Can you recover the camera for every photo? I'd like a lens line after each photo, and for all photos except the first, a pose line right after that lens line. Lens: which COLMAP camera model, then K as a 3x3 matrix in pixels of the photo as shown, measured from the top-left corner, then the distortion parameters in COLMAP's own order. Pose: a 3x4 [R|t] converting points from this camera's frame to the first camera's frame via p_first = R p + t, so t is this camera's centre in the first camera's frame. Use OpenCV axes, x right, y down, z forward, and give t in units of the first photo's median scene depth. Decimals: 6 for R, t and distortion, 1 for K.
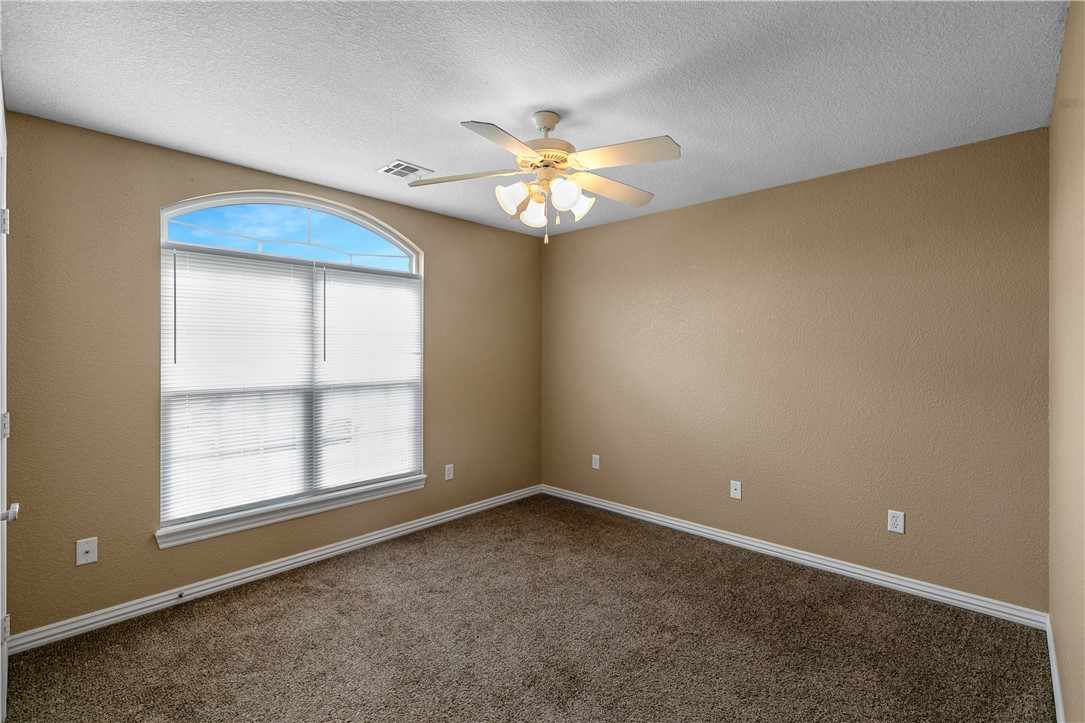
lens RADIAL K [[486.2, 0, 547.3], [0, 486.2, 366.9], [0, 0, 1]] dist [0.004705, -0.000156]
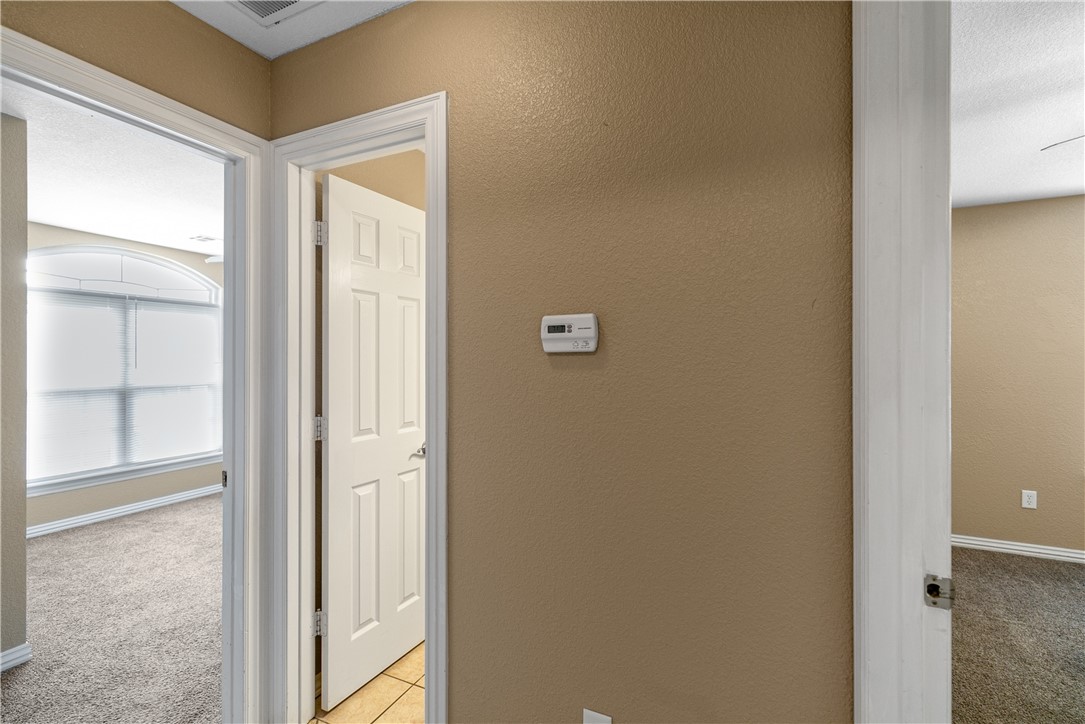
lens RADIAL K [[486.2, 0, 544.0], [0, 486.2, 355.0], [0, 0, 1]] dist [0.004705, -0.000156]
pose [[0.951482, -0.018750, 0.307134, 0.210116], [0.033163, 0.998577, -0.041774, 0.045655], [-0.305913, 0.049932, 0.950749, -0.651285]]
